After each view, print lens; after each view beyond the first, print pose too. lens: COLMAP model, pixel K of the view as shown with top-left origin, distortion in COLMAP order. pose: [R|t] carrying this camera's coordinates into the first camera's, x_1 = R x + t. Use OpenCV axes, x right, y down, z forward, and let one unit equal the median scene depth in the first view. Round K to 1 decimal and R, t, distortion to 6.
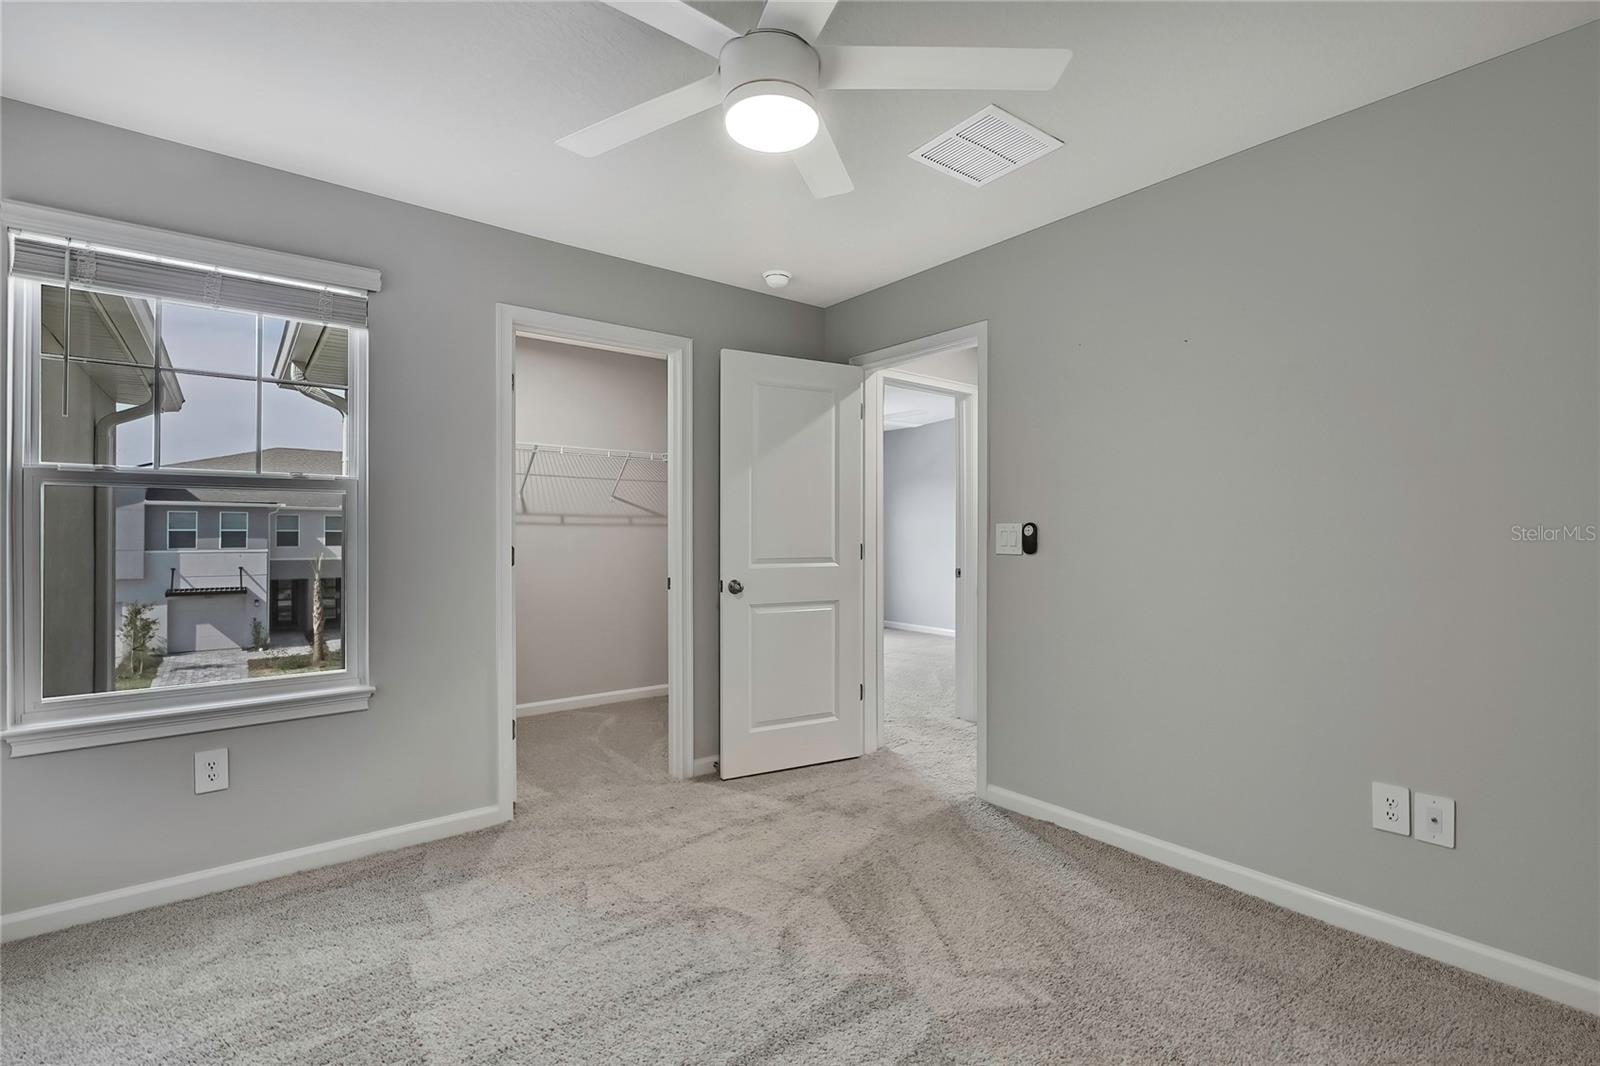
lens RADIAL K [[722.2, 0, 804.9], [0, 722.2, 532.1], [0, 0, 1]] dist [-0.004715, -0.000852]
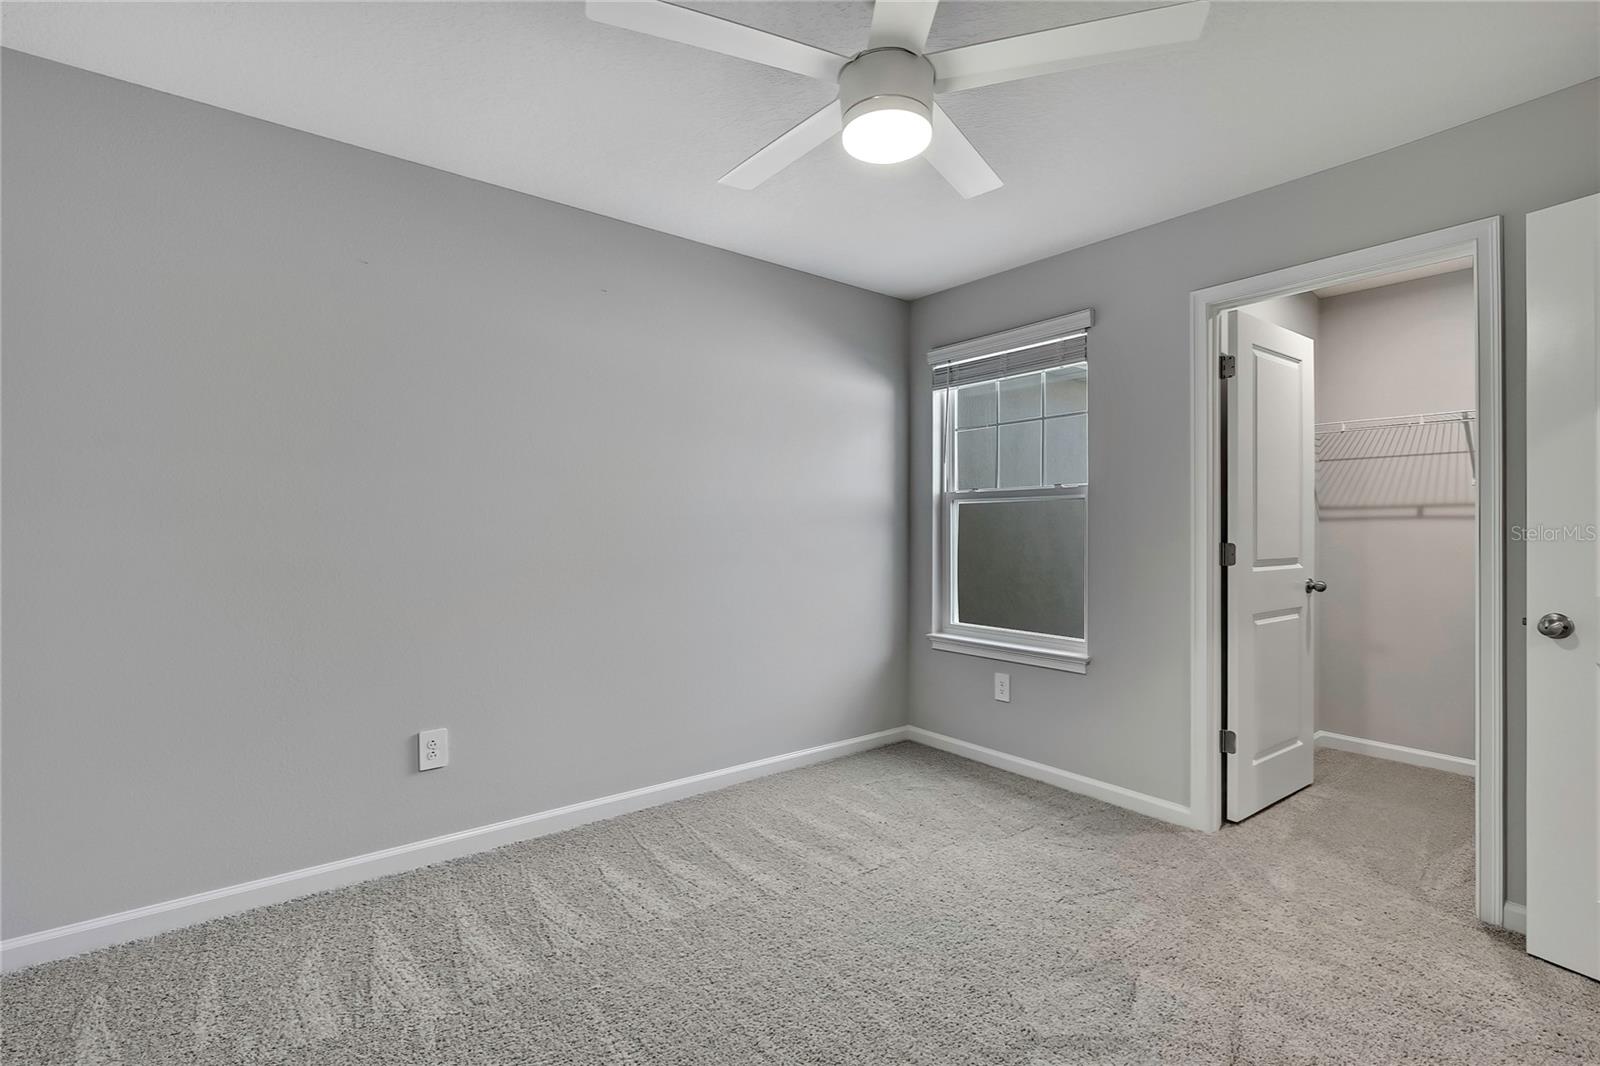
lens RADIAL K [[722.2, 0, 804.9], [0, 722.2, 528.5], [0, 0, 1]] dist [-0.004715, -0.000852]
pose [[-0.011557, 0.003976, -0.999925, 0.610305], [0.001742, 0.999991, 0.003956, -0.005541], [0.999932, -0.001696, -0.011564, 0.541716]]
